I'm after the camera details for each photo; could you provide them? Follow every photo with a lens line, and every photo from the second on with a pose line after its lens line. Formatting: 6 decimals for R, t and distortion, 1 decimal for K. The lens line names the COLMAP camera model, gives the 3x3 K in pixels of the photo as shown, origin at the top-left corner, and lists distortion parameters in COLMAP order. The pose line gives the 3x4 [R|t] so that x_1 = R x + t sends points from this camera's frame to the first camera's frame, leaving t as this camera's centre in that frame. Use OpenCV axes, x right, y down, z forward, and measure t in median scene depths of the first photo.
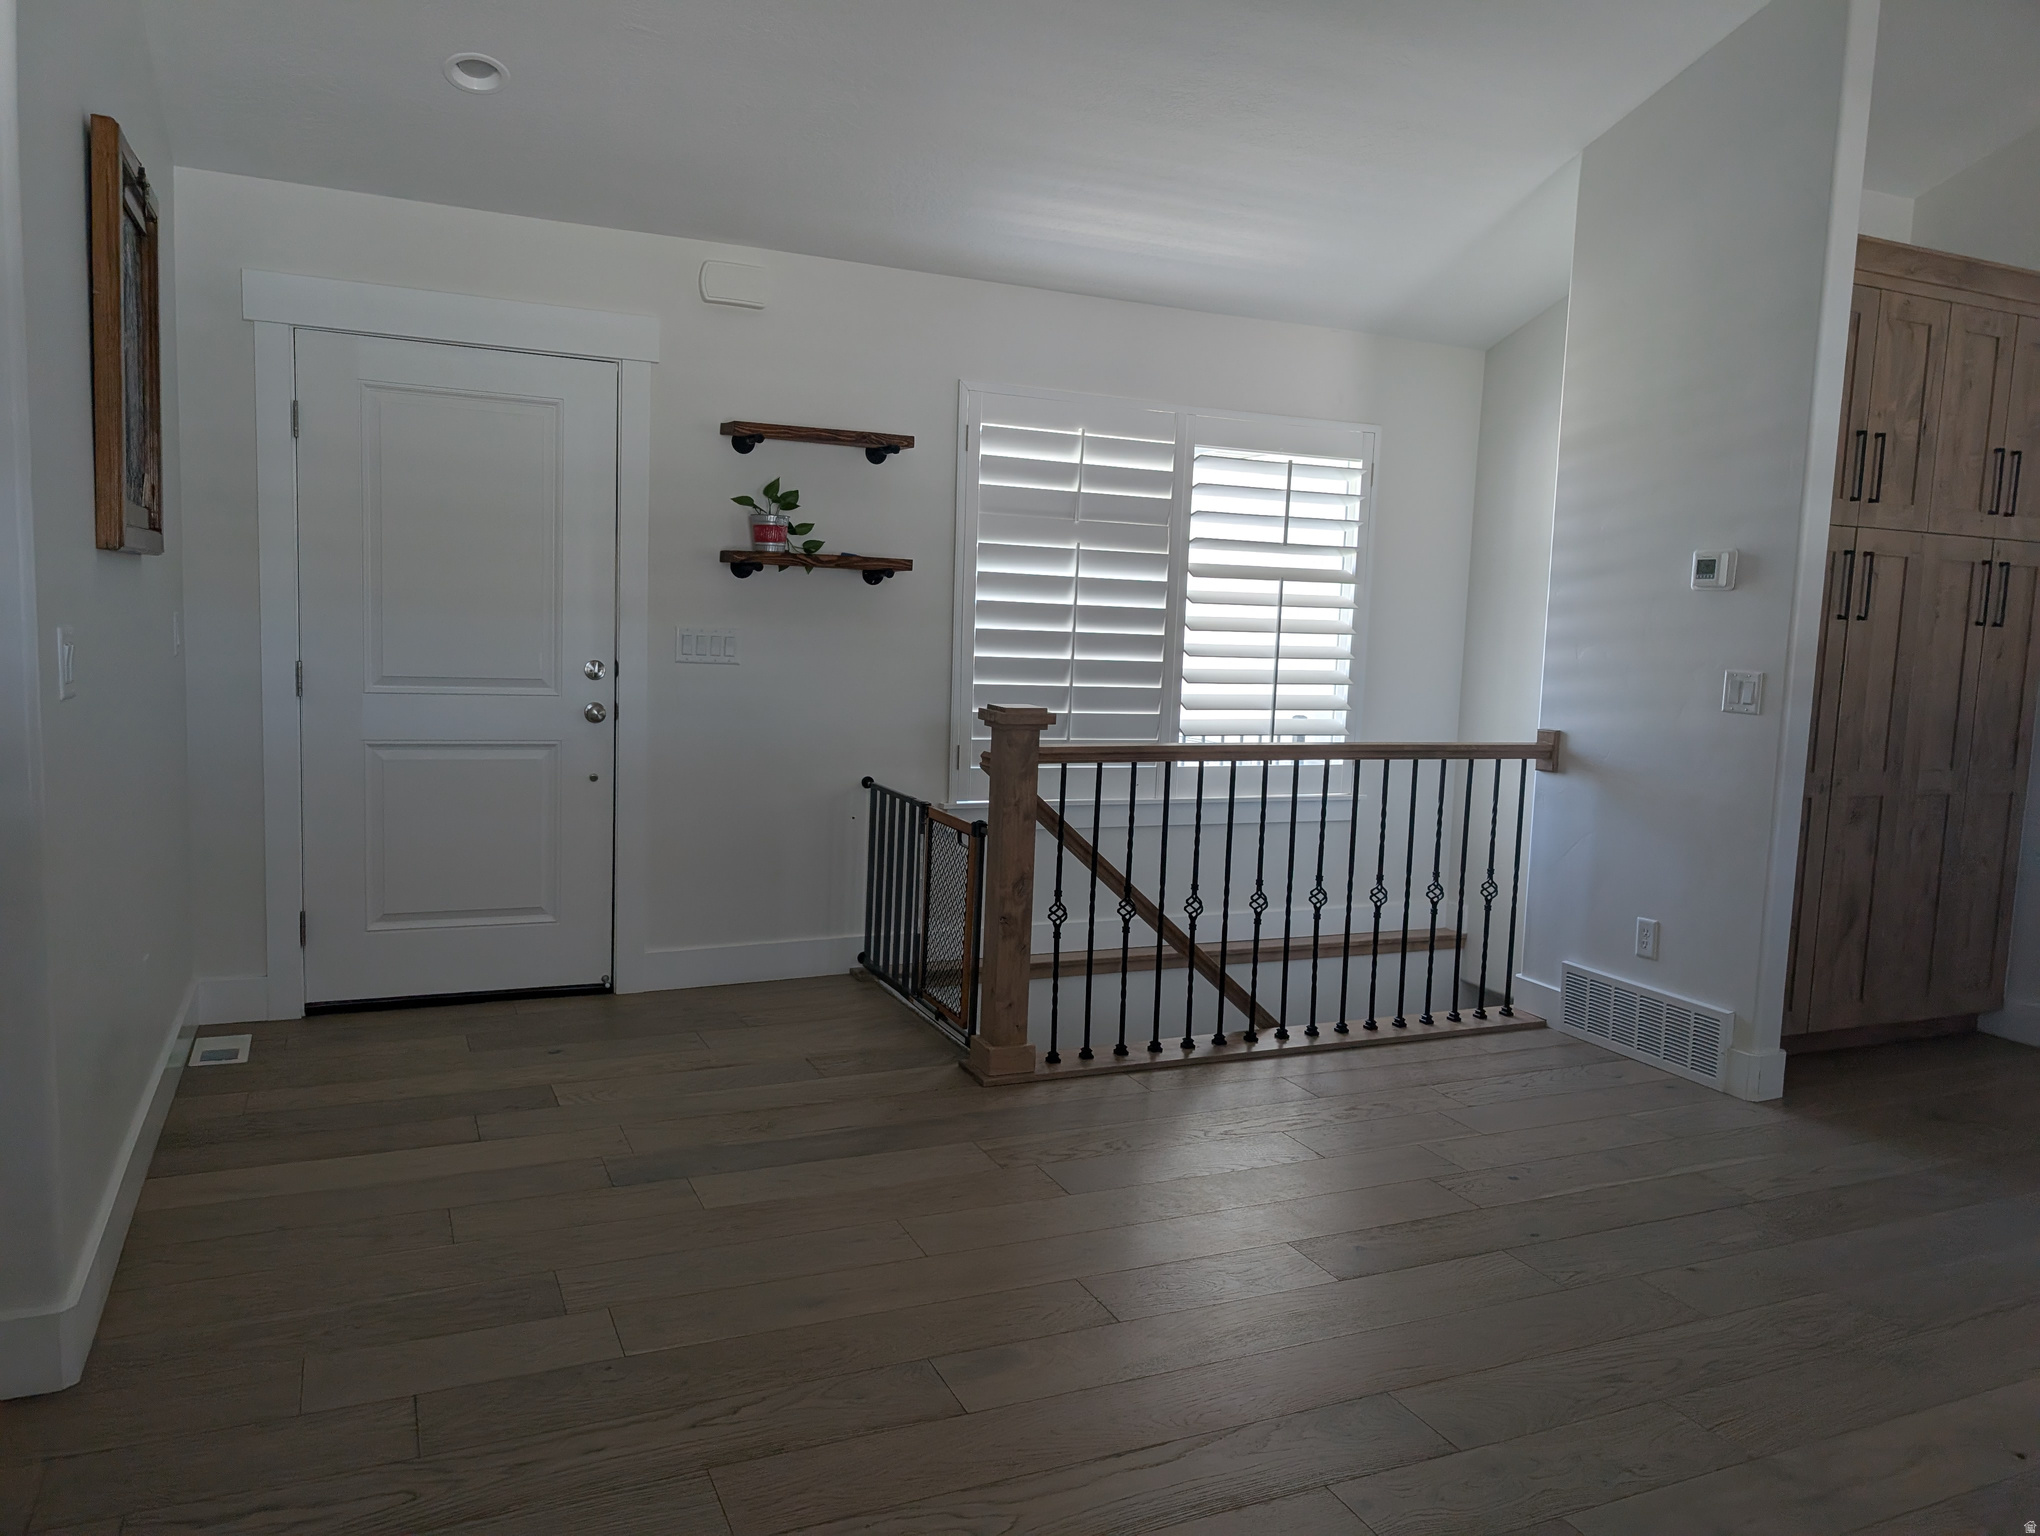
lens RADIAL K [[1531.7, 0, 1020.0], [0, 1531.7, 768.0], [0, 0, 1]] dist [0.019924, 0.000534]
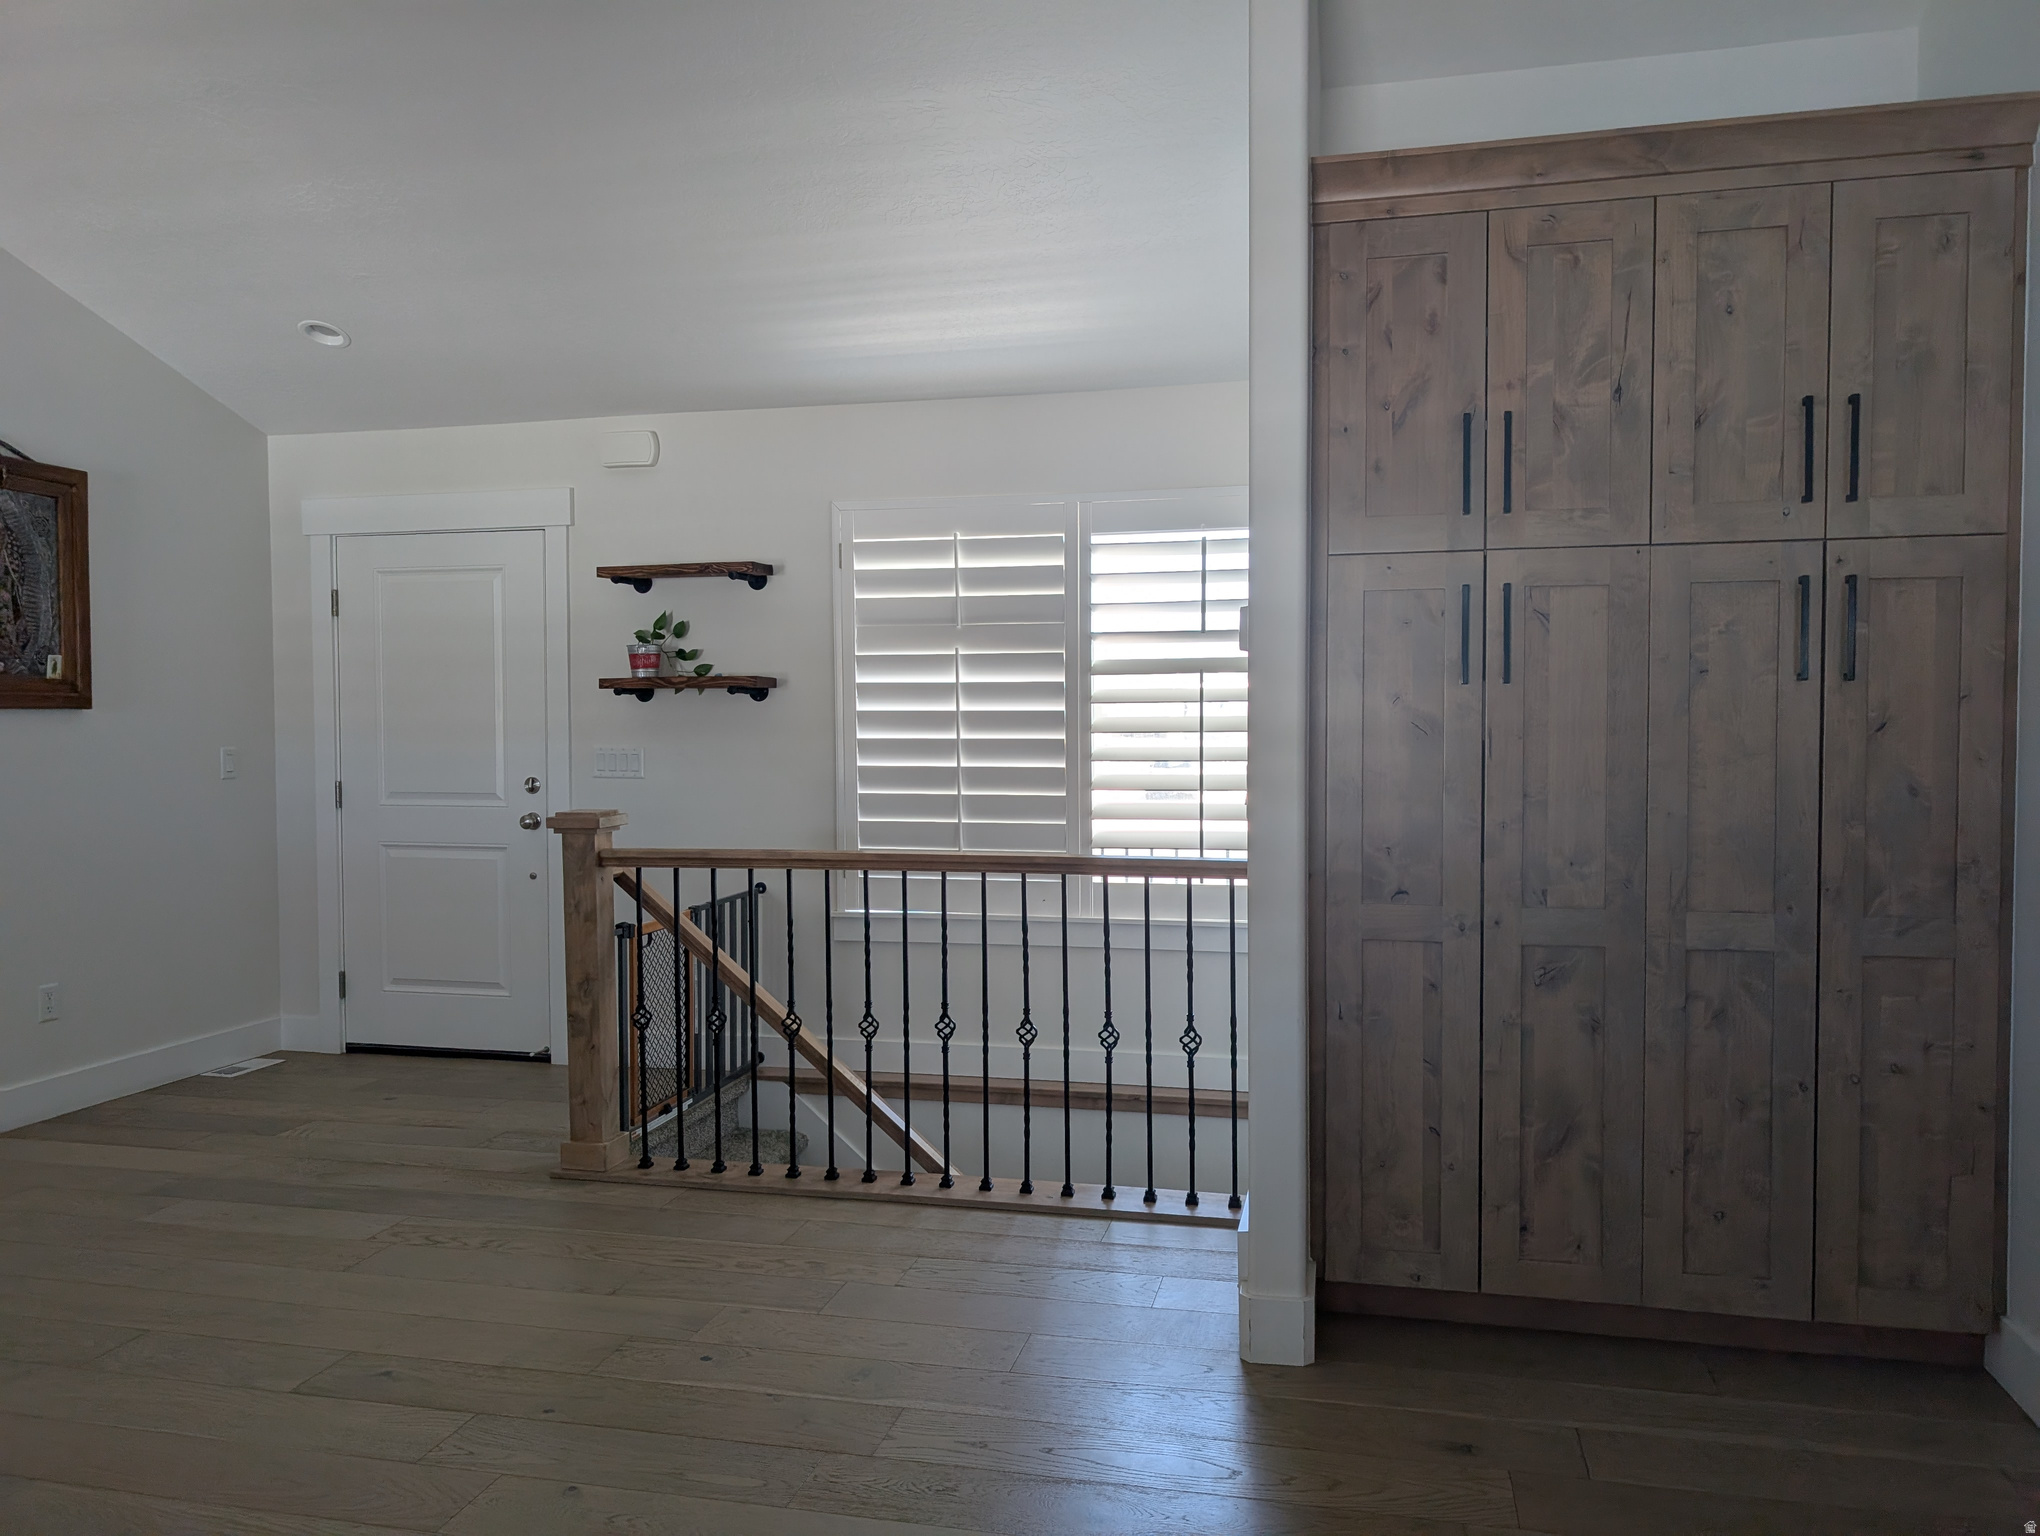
lens RADIAL K [[1454.1, 0, 1020.0], [0, 1454.1, 768.0], [0, 0, 1]] dist [0.022332, -0.030554]
pose [[0.790503, -0.022017, -0.612063, 0.634595], [-0.027520, 0.997067, -0.071408, -0.005757], [0.611840, 0.073292, 0.787579, 0.300559]]
